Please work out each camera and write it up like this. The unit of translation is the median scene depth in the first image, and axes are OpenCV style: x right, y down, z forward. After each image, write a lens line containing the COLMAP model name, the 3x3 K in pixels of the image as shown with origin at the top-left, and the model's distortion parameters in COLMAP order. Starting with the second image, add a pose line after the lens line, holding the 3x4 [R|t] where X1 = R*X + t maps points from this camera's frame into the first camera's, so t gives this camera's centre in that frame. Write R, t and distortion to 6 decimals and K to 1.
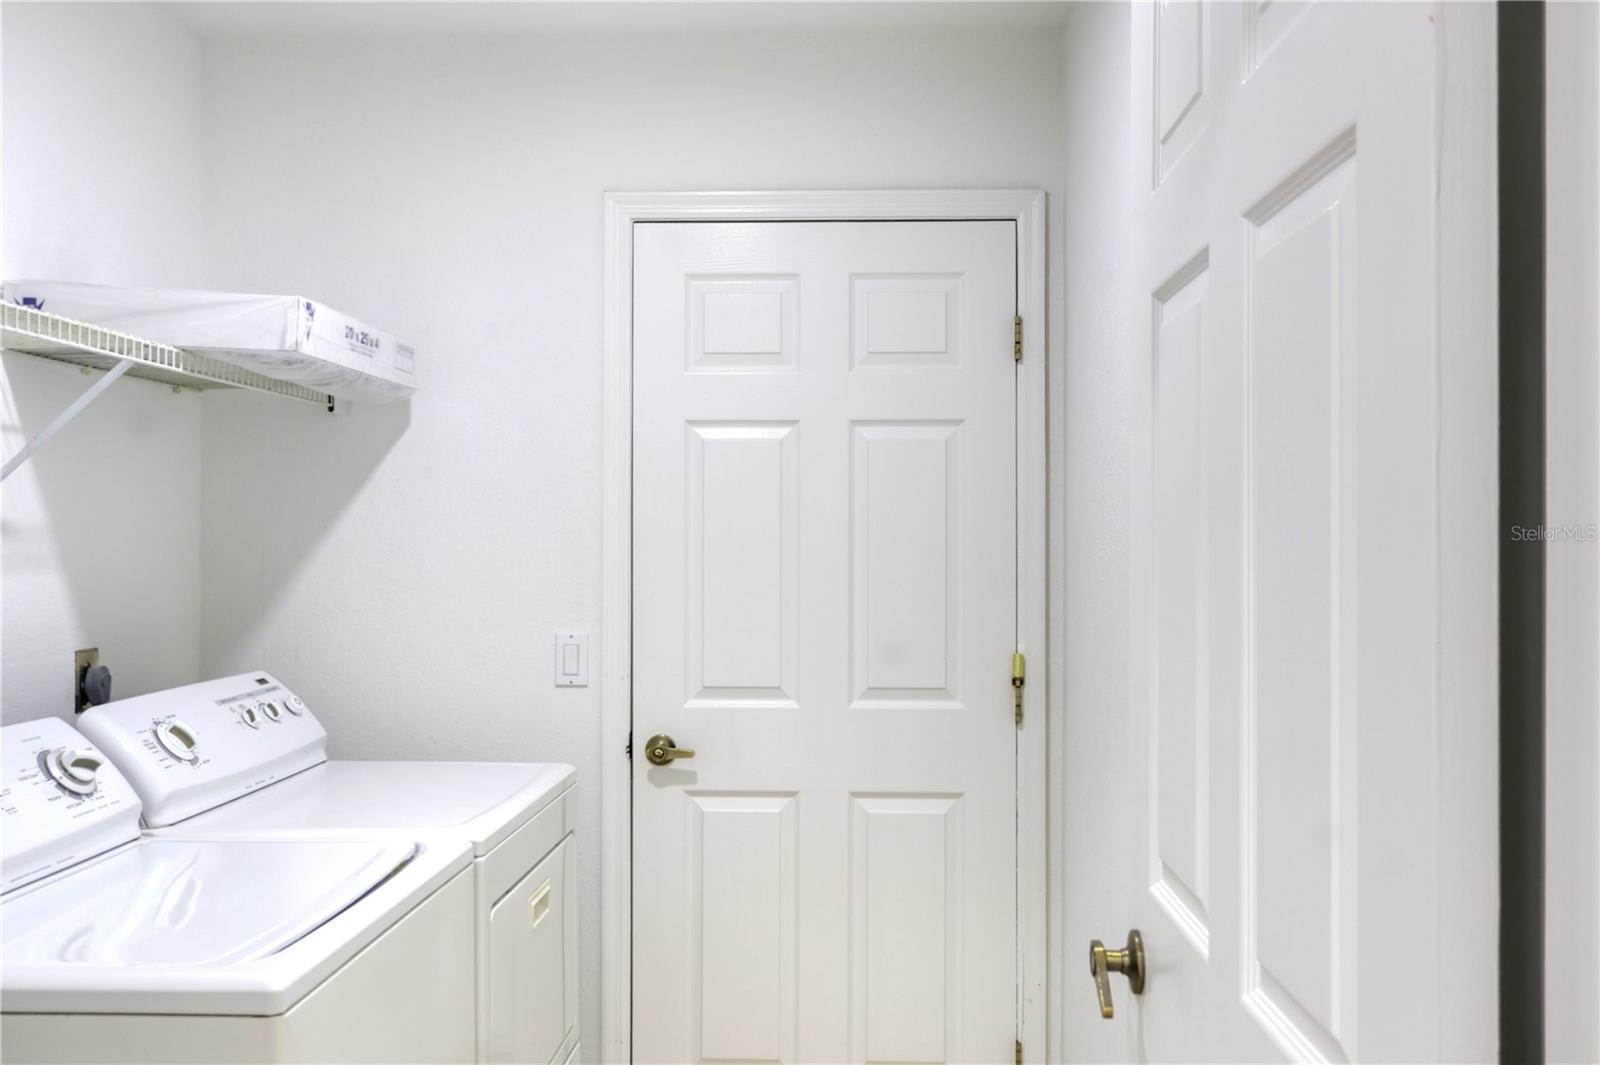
lens RADIAL K [[1366.1, 0, 779.6], [0, 1366.1, 527.5], [0, 0, 1]] dist [-0.004783, -0.012862]
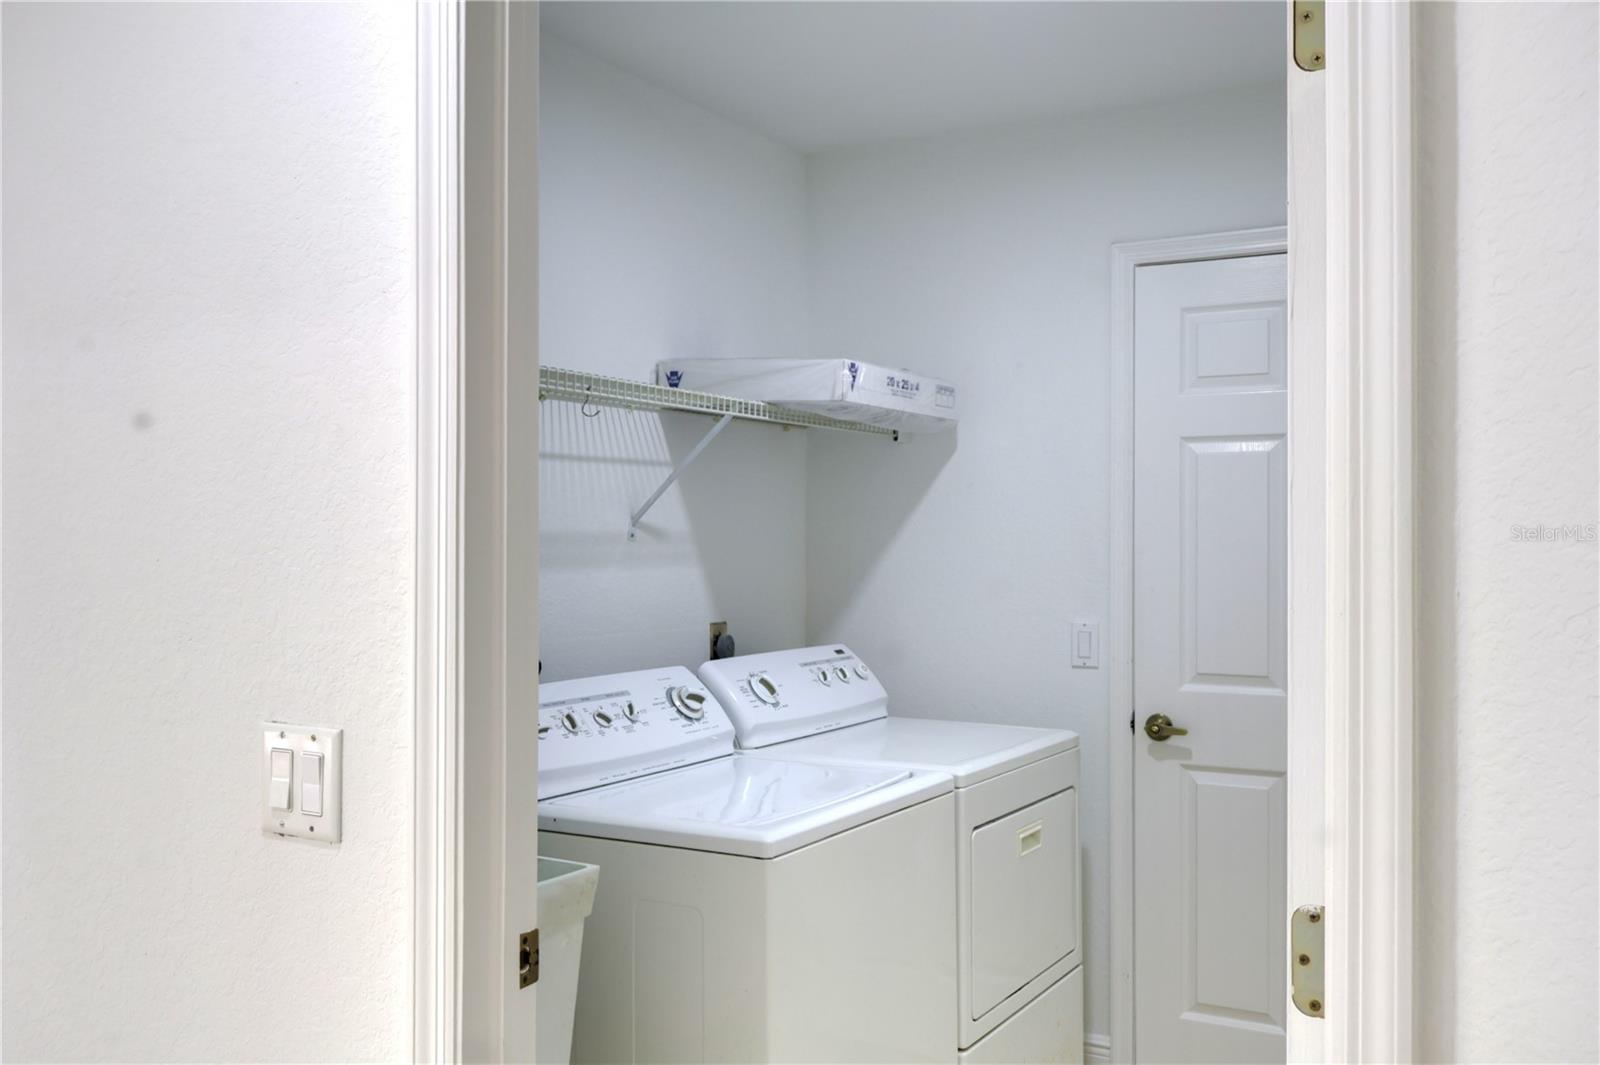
lens RADIAL K [[1410.4, 0, 800.0], [0, 1410.4, 532.5], [0, 0, 1]] dist [0.045101, -0.013987]
pose [[0.878896, -0.003019, -0.477003, 0.256245], [0.003285, 0.999995, -0.000275, -0.000366], [0.477001, -0.001325, 0.878902, -0.220701]]
